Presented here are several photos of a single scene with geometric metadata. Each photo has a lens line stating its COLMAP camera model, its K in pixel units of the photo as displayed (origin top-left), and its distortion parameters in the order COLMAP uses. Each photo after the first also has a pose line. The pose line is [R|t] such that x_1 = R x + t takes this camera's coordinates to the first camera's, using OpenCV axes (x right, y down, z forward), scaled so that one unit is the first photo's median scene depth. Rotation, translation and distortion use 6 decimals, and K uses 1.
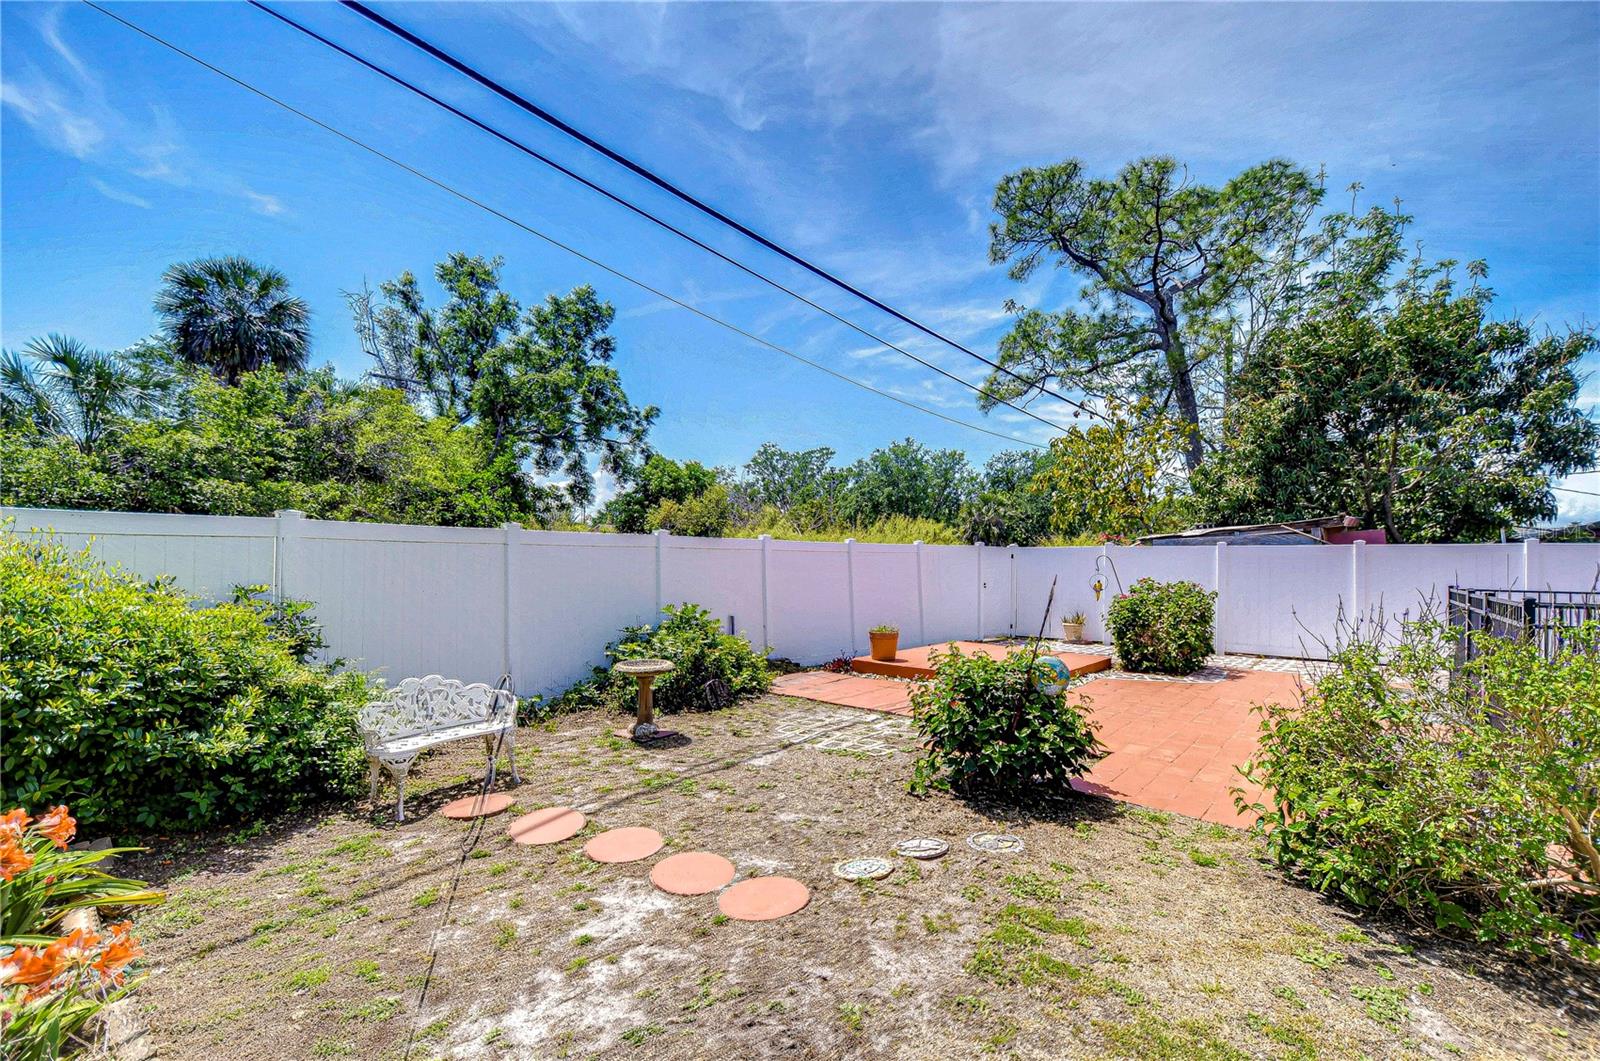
lens RADIAL K [[709.5, 0, 795.9], [0, 709.5, 554.7], [0, 0, 1]] dist [0.003670, -0.007700]
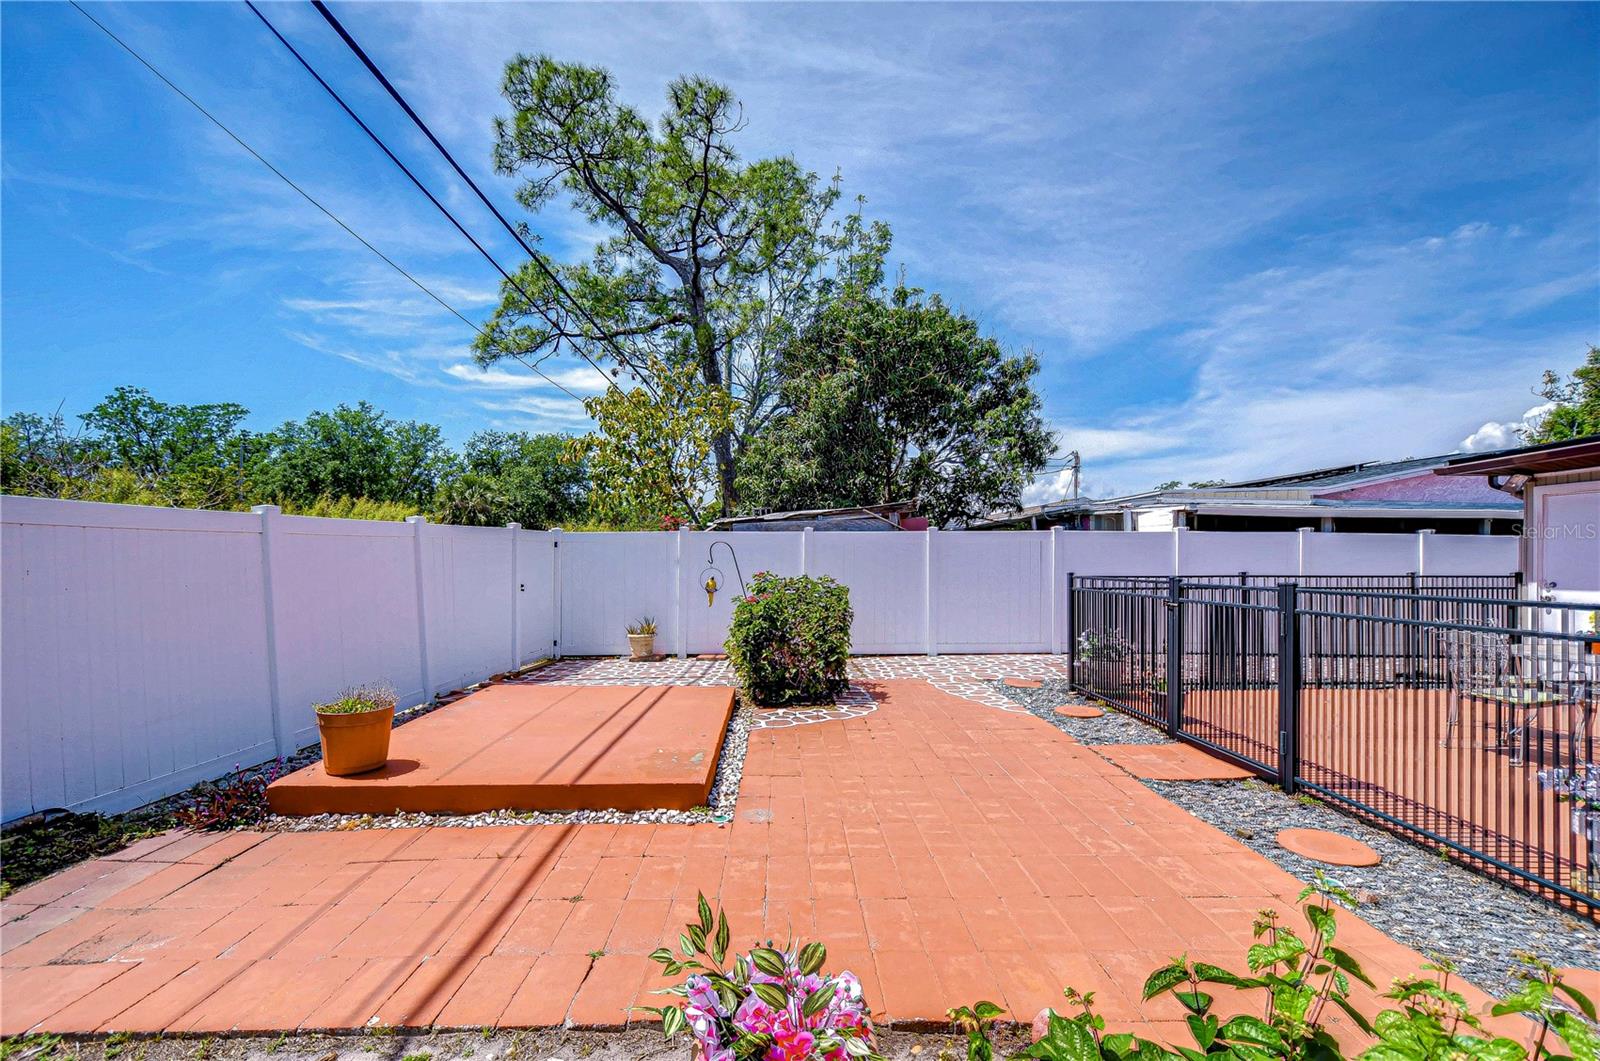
lens RADIAL K [[702.5, 0, 802.5], [0, 702.5, 551.4], [0, 0, 1]] dist [0.008025, -0.006772]
pose [[0.752571, -0.005872, 0.658485, 0.011672], [0.001778, 0.999975, 0.006886, 0.002094], [-0.658509, -0.004011, 0.752562, 0.129893]]
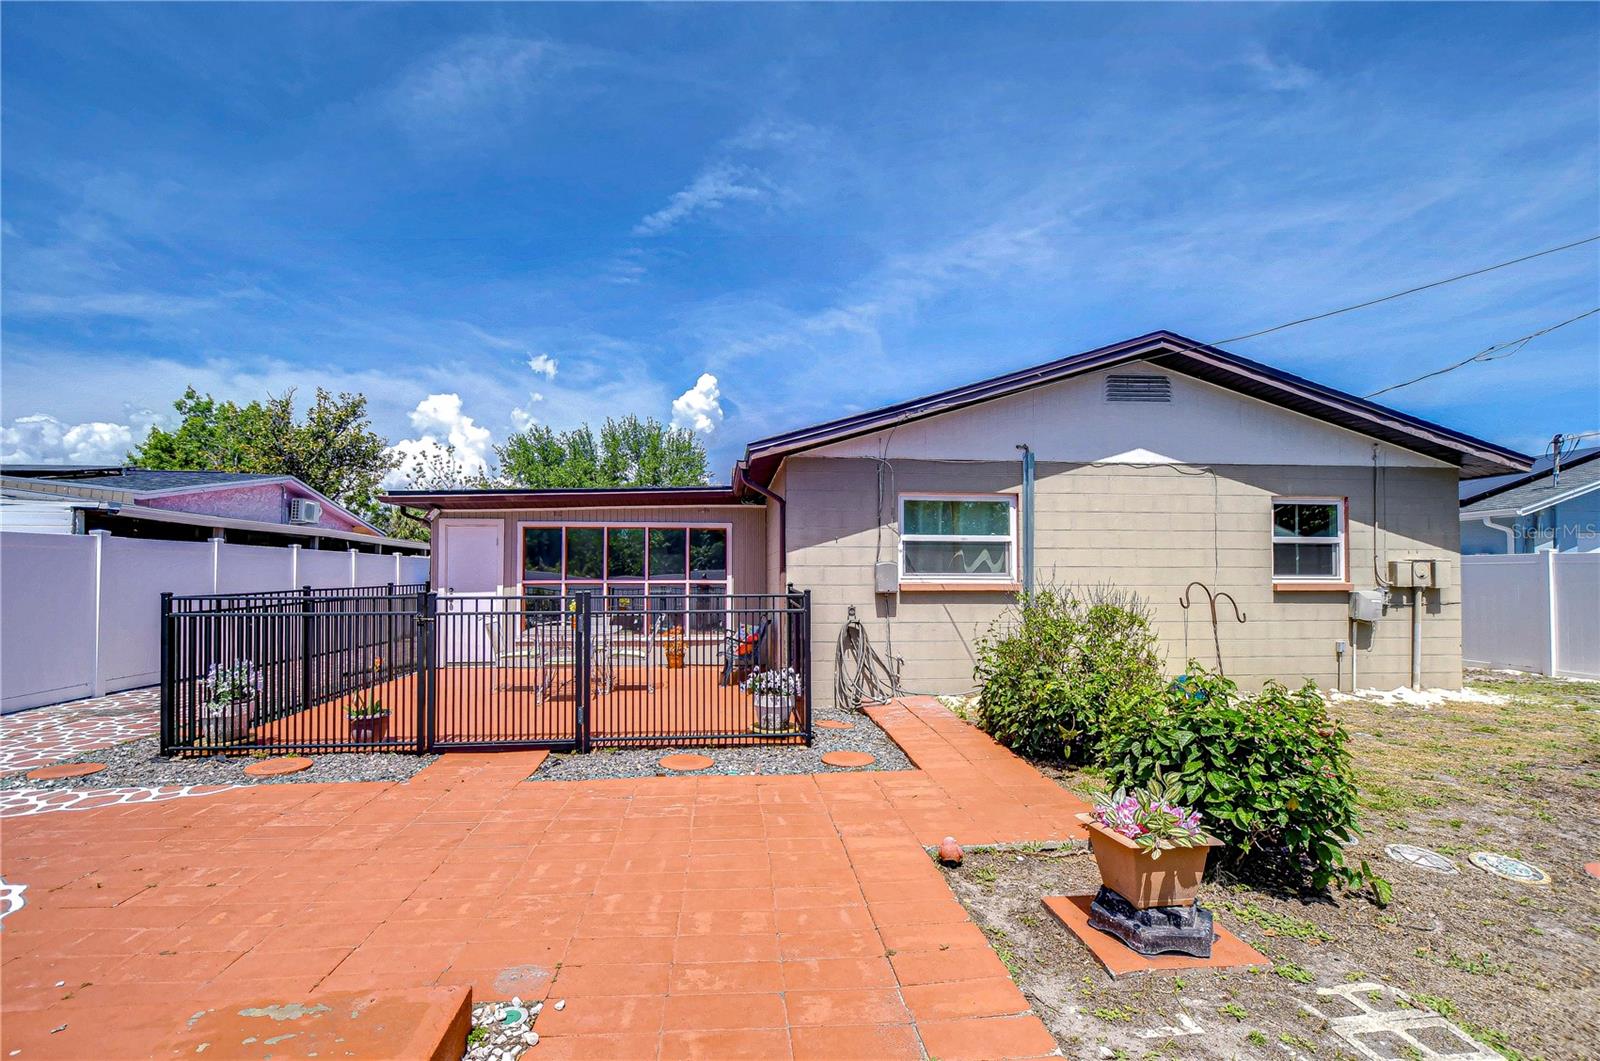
lens RADIAL K [[708.8, 0, 774.1], [0, 708.8, 564.4], [0, 0, 1]] dist [0.010022, -0.007980]
pose [[-0.694158, -0.009090, 0.719766, 0.009889], [-0.018905, 0.999806, -0.005606, 0.002391], [-0.719575, -0.017499, -0.694195, 0.253755]]
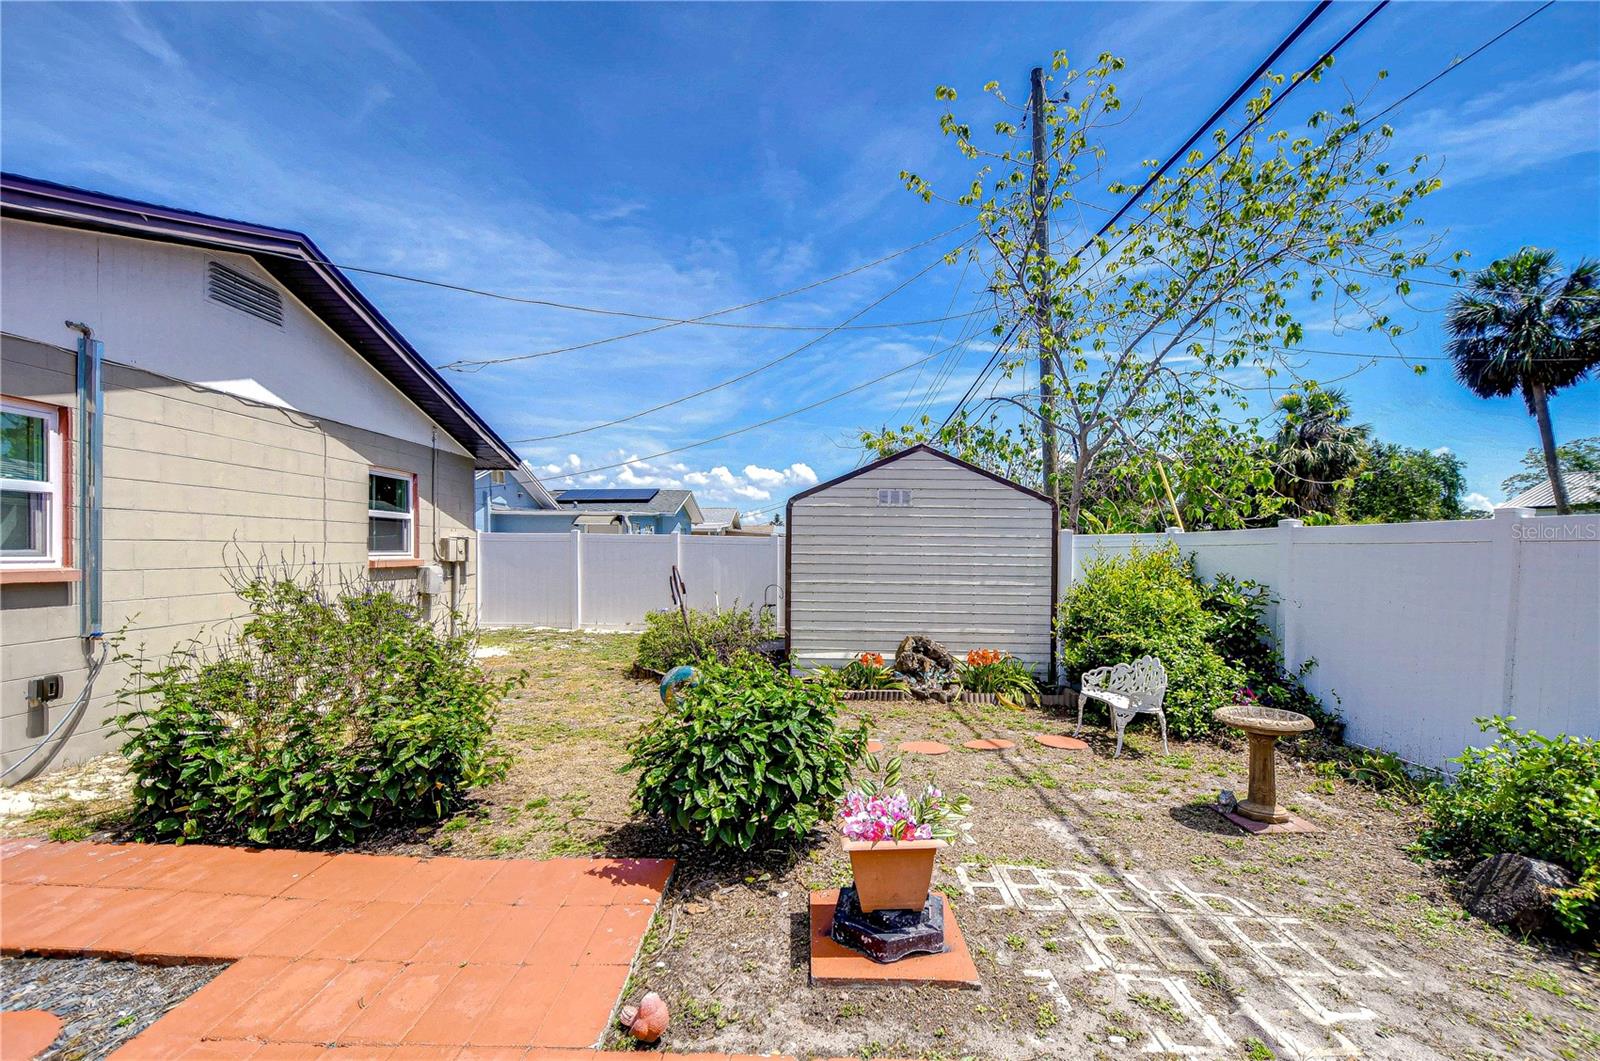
lens RADIAL K [[702.5, 0, 802.5], [0, 702.5, 551.4], [0, 0, 1]] dist [0.008025, -0.006772]
pose [[-0.780737, -0.018935, -0.624573, 0.096544], [-0.014104, 0.999820, -0.012681, 0.002302], [0.624701, -0.001092, -0.780863, 0.219733]]
